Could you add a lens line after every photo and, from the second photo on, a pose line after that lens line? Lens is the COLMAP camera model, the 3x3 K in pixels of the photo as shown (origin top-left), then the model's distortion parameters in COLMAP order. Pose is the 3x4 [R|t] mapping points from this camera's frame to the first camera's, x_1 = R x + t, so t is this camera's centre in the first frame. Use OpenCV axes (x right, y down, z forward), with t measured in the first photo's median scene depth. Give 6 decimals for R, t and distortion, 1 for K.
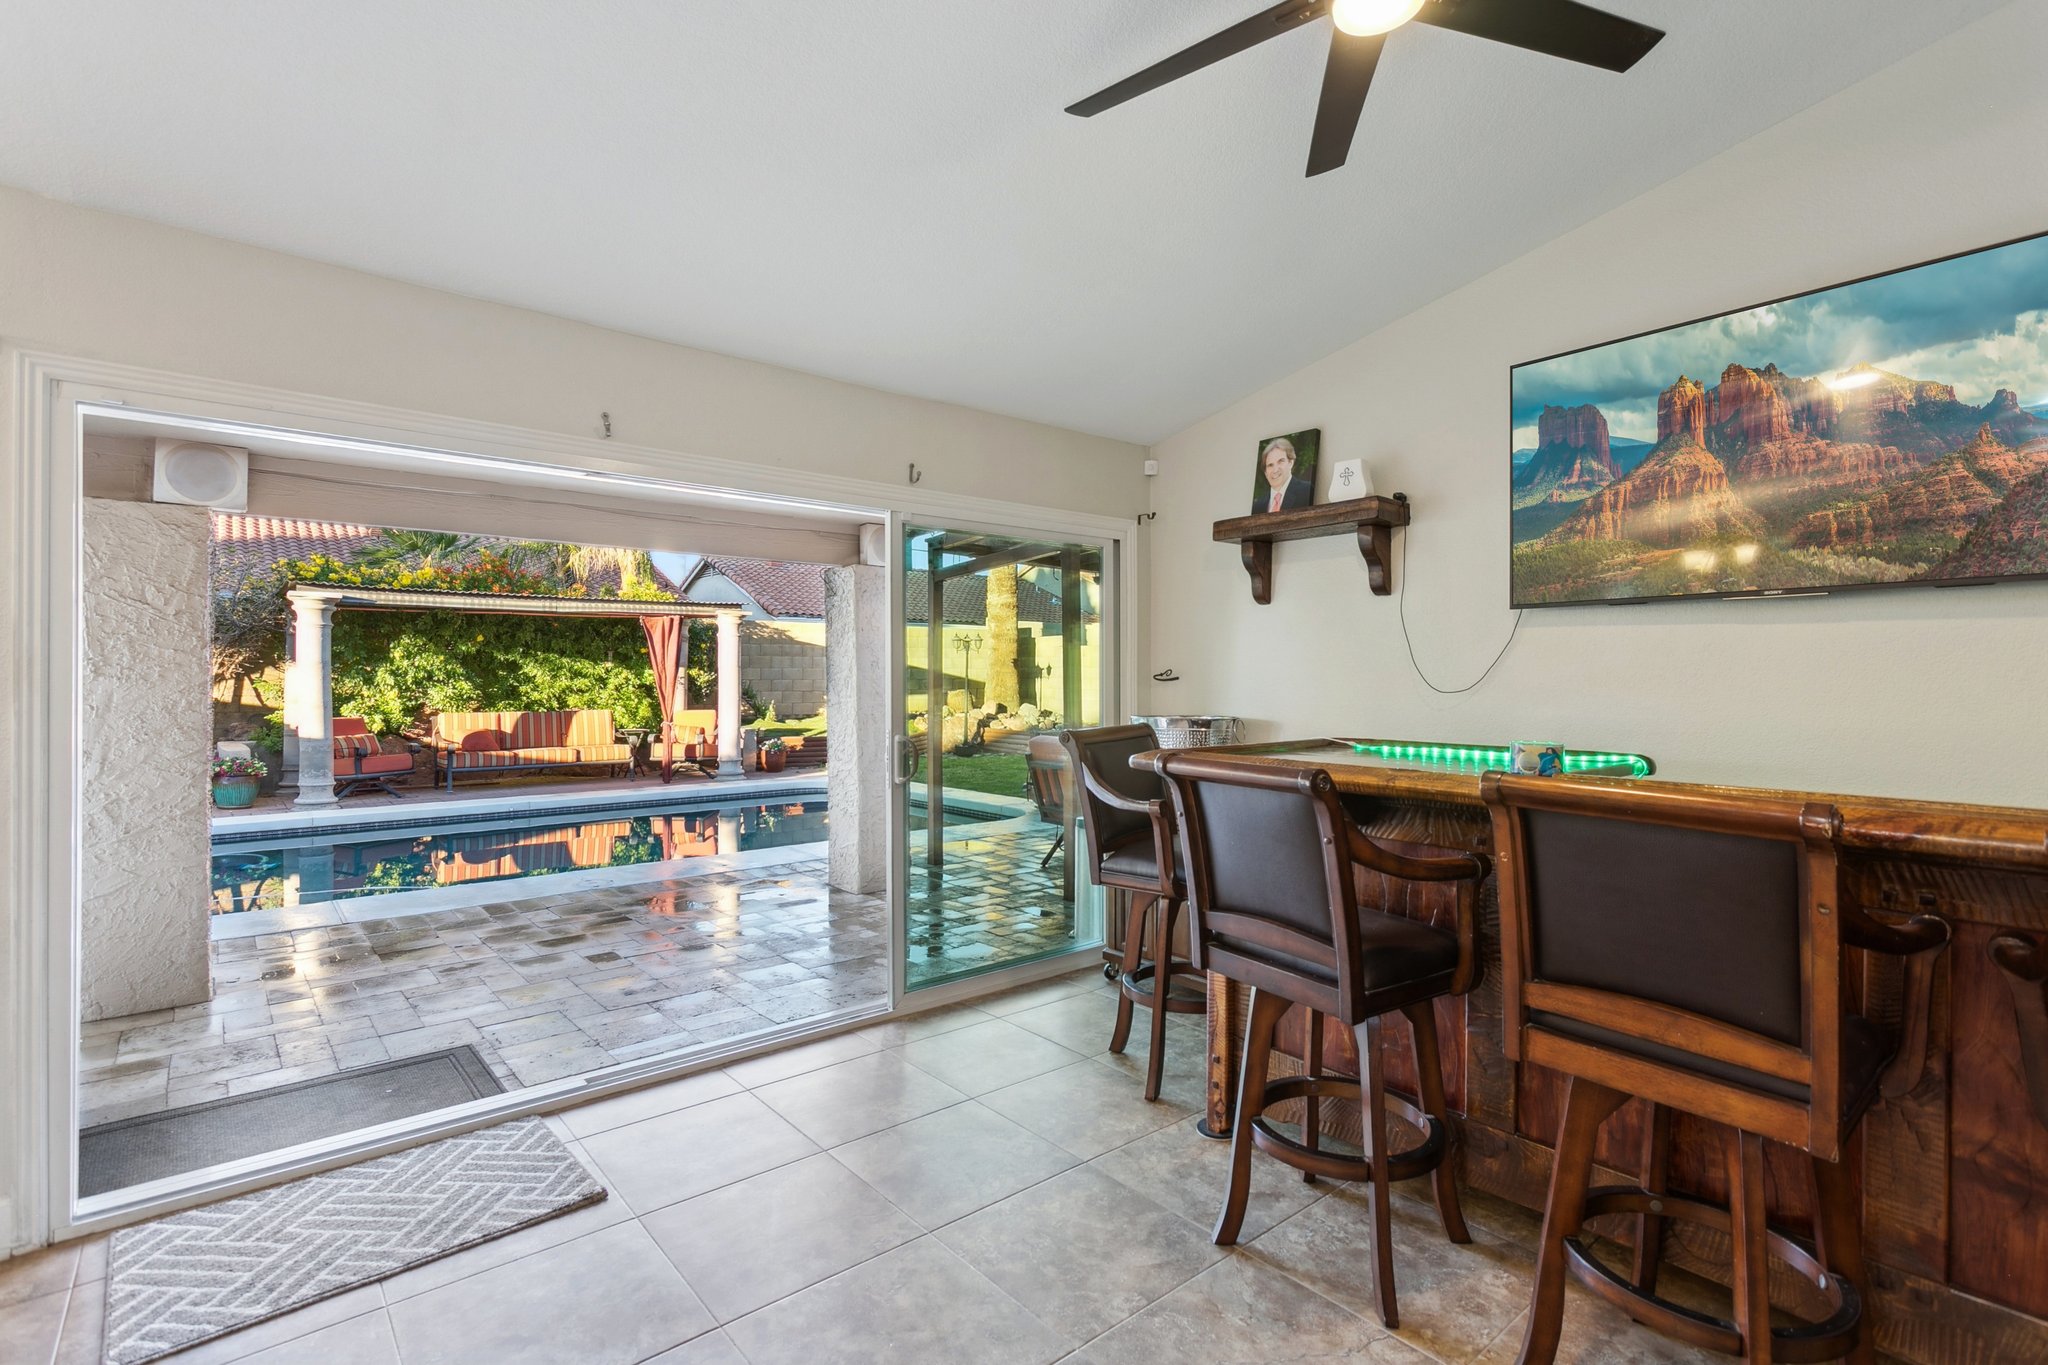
lens RADIAL K [[957.1, 0, 1024.0], [0, 957.1, 682.5], [0, 0, 1]] dist [-0.002165, -0.000252]
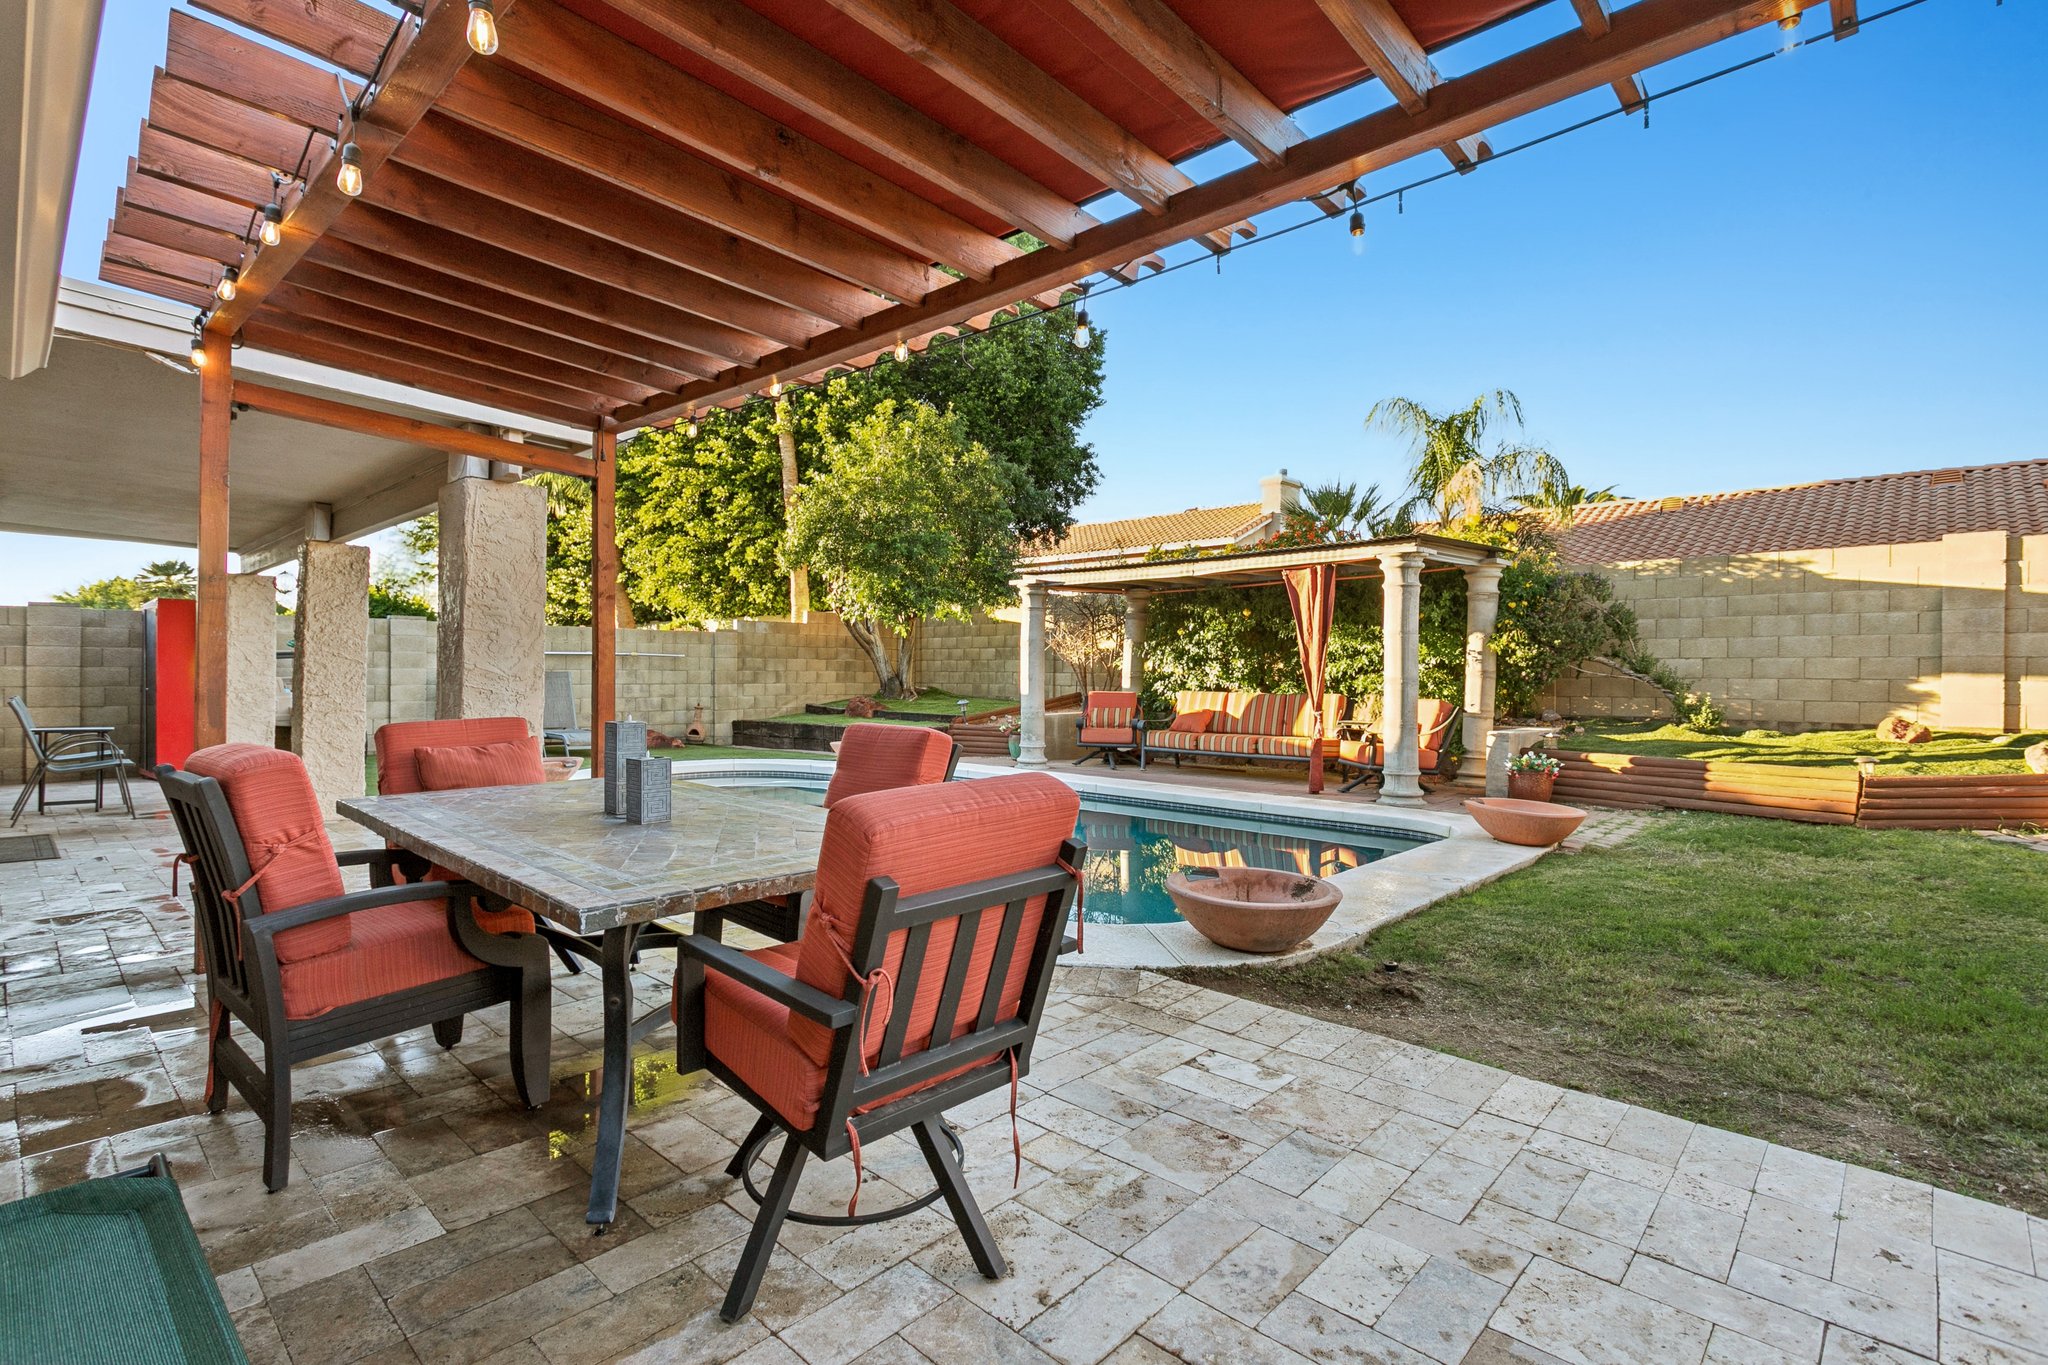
lens RADIAL K [[957.1, 0, 1024.0], [0, 957.1, 682.5], [0, 0, 1]] dist [-0.002165, -0.000252]
pose [[0.123173, 0.008682, -0.992347, 0.339999], [-0.001834, 0.999962, 0.008521, 0.013785], [0.992384, 0.000770, 0.123184, 0.701536]]
